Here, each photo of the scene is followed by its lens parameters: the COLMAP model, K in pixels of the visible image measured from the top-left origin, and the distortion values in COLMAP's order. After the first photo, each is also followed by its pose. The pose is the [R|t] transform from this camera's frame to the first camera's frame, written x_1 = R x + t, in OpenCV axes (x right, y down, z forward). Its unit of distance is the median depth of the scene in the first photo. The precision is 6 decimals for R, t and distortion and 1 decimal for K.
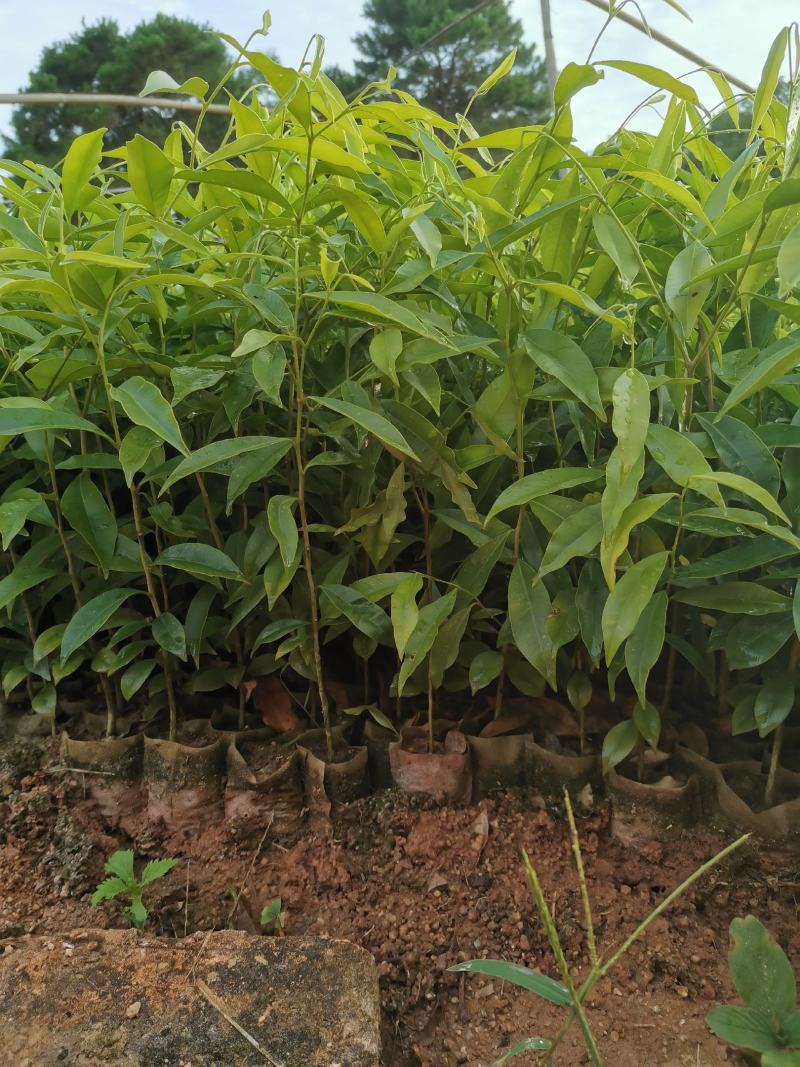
lens RADIAL K [[798.1, 0, 400.0], [0, 798.1, 533.5], [0, 0, 1]] dist [0.007512, -0.059504]
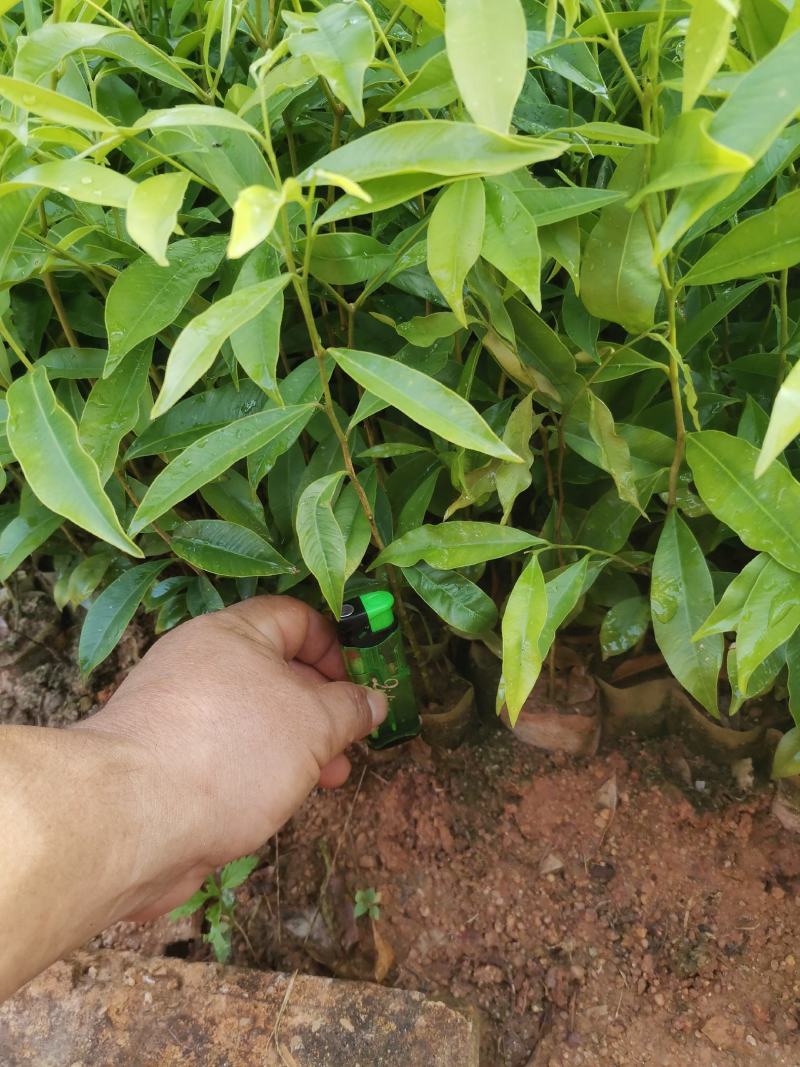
lens RADIAL K [[798.1, 0, 400.0], [0, 798.1, 533.5], [0, 0, 1]] dist [0.007512, -0.059504]
pose [[0.985592, 0.015837, -0.168396, 0.025687], [0.069295, 0.870408, 0.487430, -0.336538], [0.154292, -0.492077, 0.856770, 0.429573]]
